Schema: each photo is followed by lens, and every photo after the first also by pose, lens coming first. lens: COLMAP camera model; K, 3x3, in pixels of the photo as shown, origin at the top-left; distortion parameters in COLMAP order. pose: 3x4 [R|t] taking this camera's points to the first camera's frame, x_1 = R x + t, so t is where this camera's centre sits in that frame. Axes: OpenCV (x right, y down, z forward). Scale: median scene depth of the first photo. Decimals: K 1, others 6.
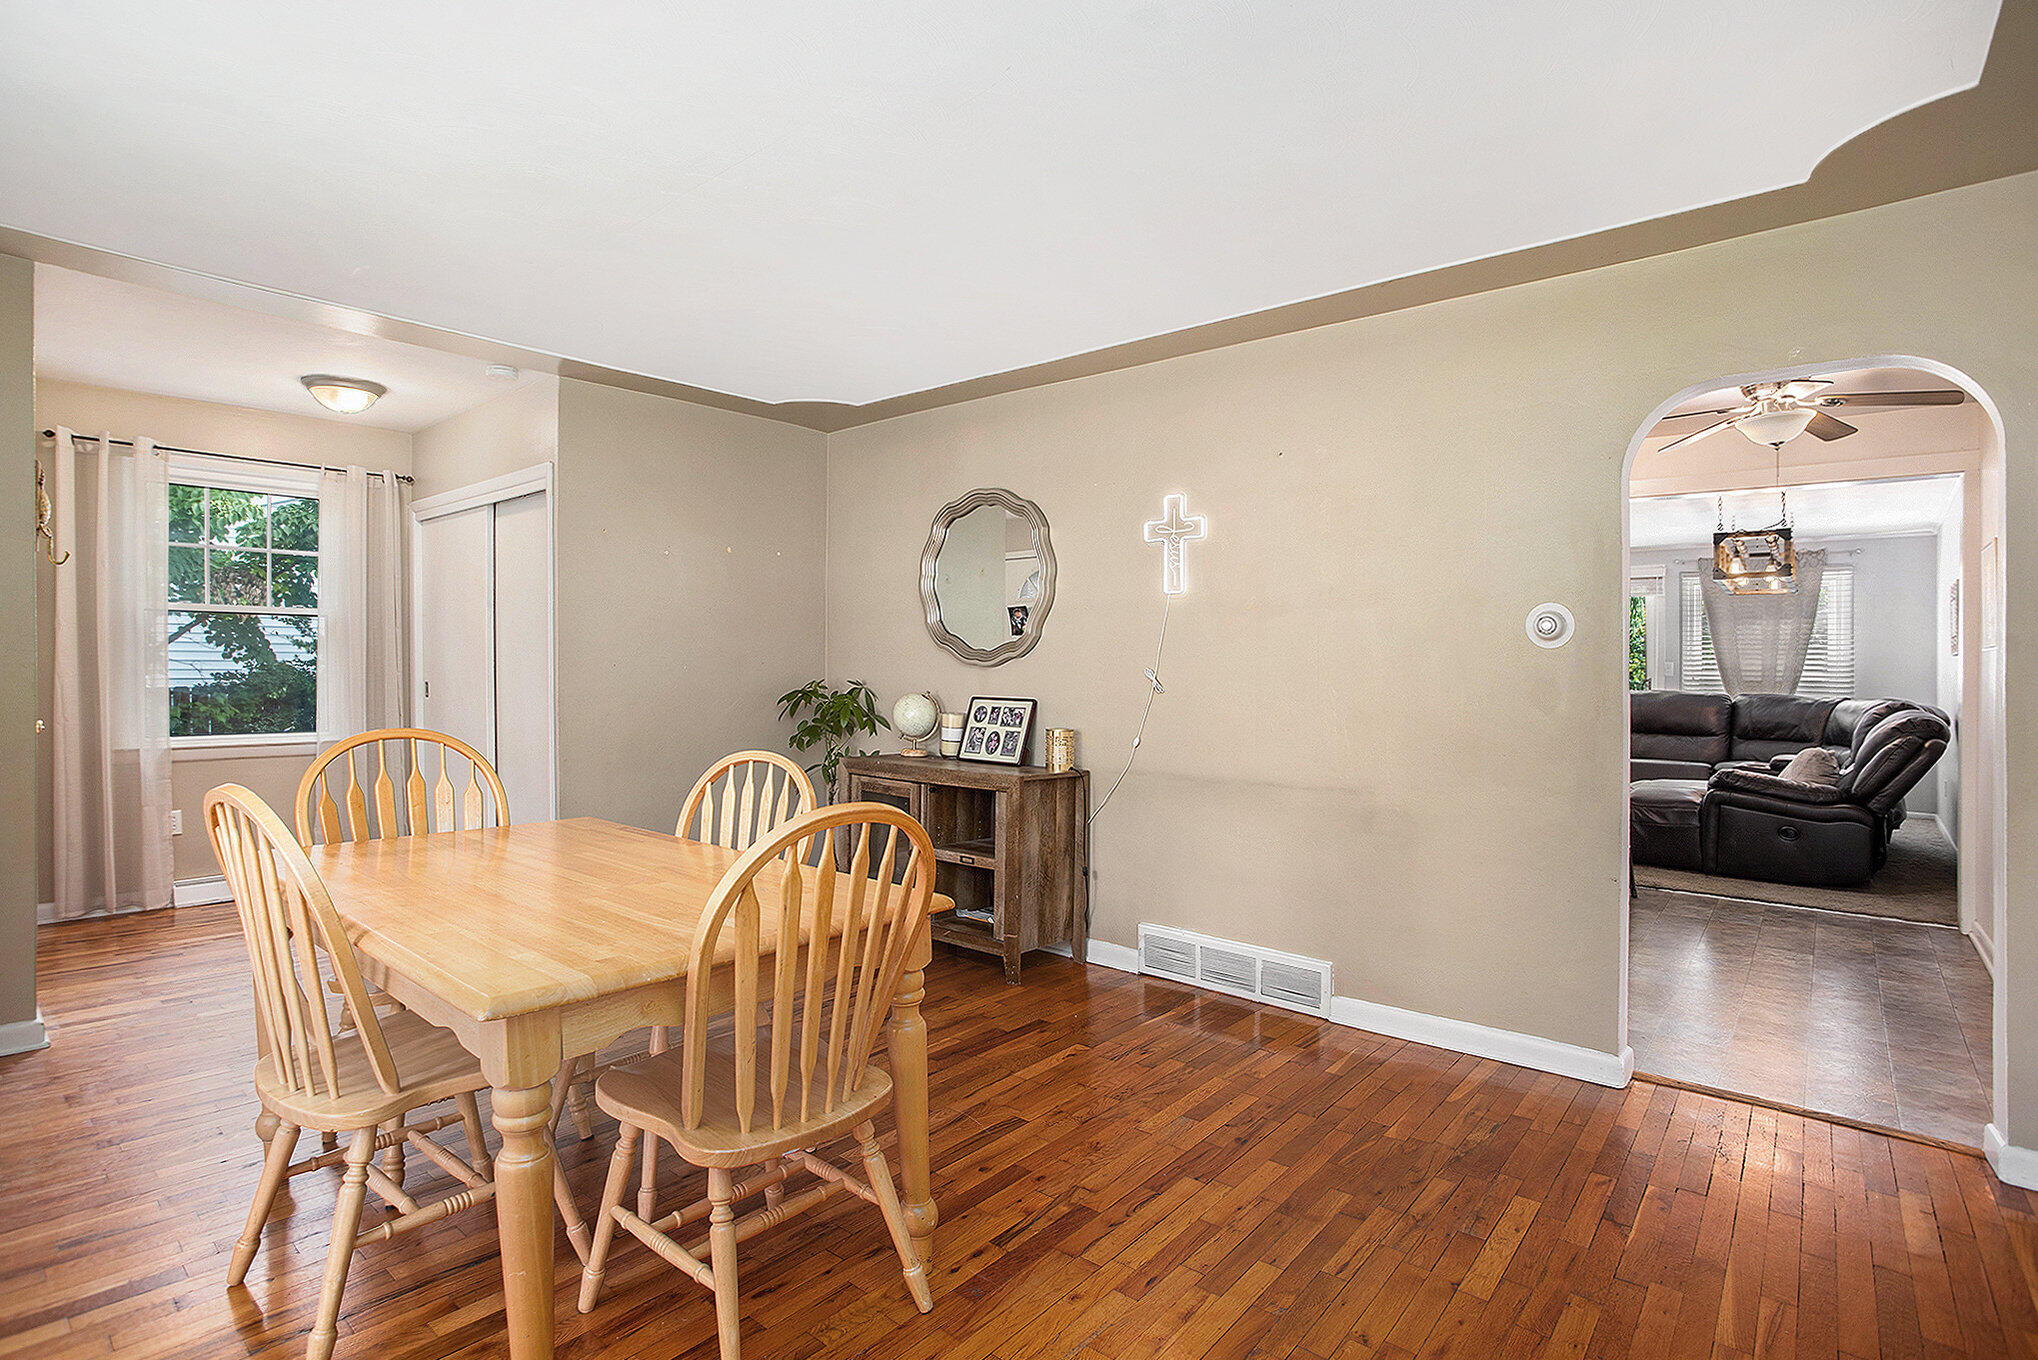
lens RADIAL K [[1013.9, 0, 1010.6], [0, 1013.9, 666.6], [0, 0, 1]] dist [-0.035521, 0.001950]
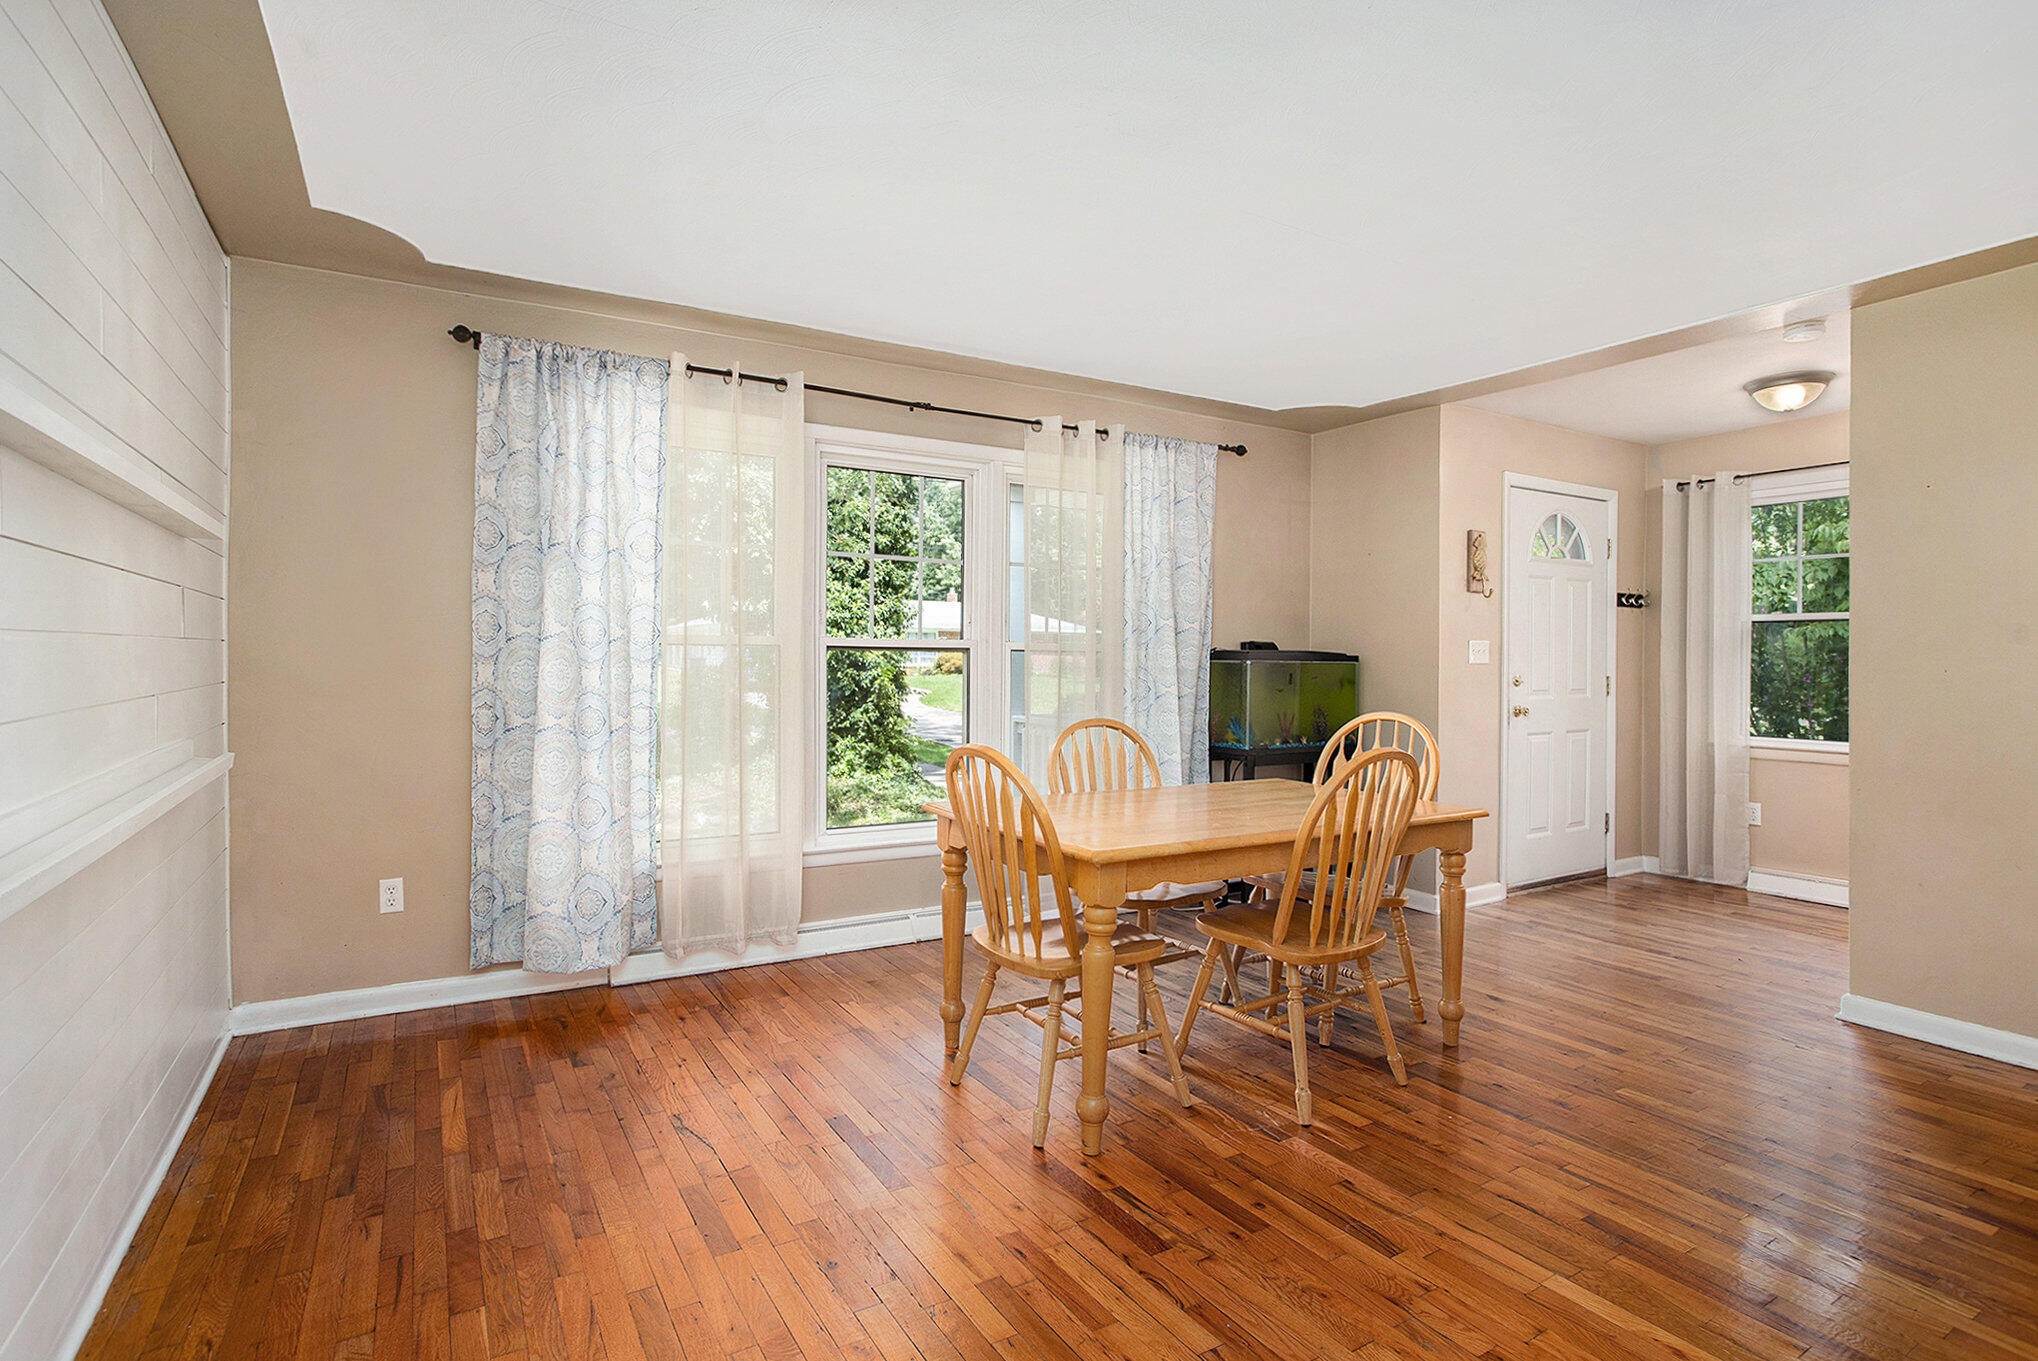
lens RADIAL K [[1013.9, 0, 1004.0], [0, 1013.9, 676.2], [0, 0, 1]] dist [-0.035521, 0.001950]
pose [[-0.323762, 0.000727, -0.946138, 0.560747], [-0.023416, 0.999687, 0.008781, 0.017379], [0.945849, 0.024998, -0.323644, 0.668300]]
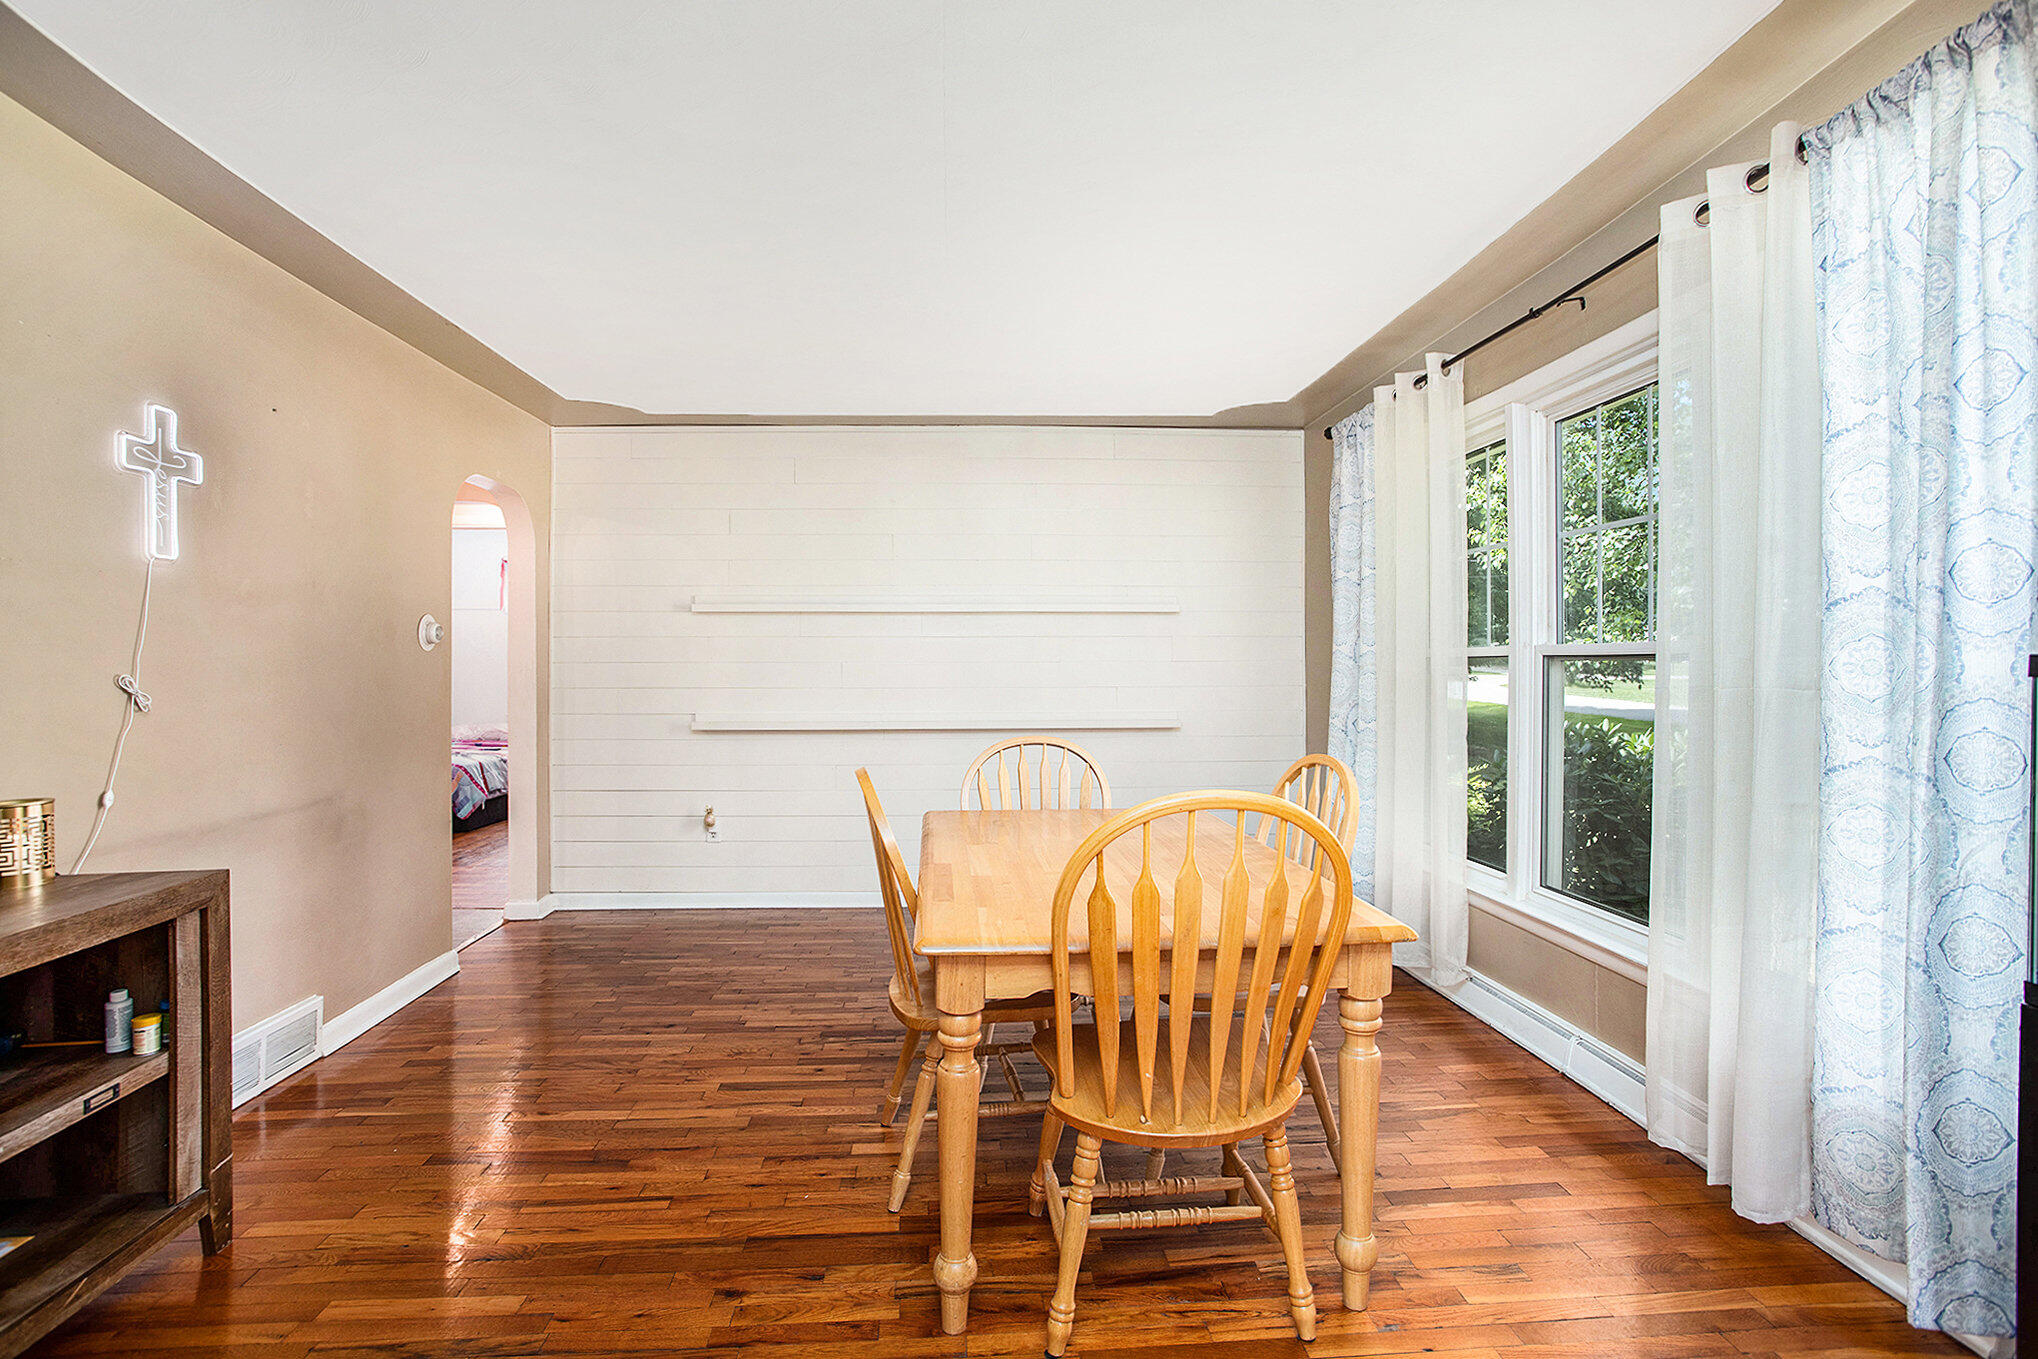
lens RADIAL K [[1013.9, 0, 1015.9], [0, 1013.9, 672.6], [0, 0, 1]] dist [-0.035521, 0.001950]
pose [[-0.696483, -0.019378, 0.717312, -0.687445], [-0.003281, 0.999711, 0.023820, -0.016235], [-0.717566, 0.014237, -0.696345, 1.065158]]
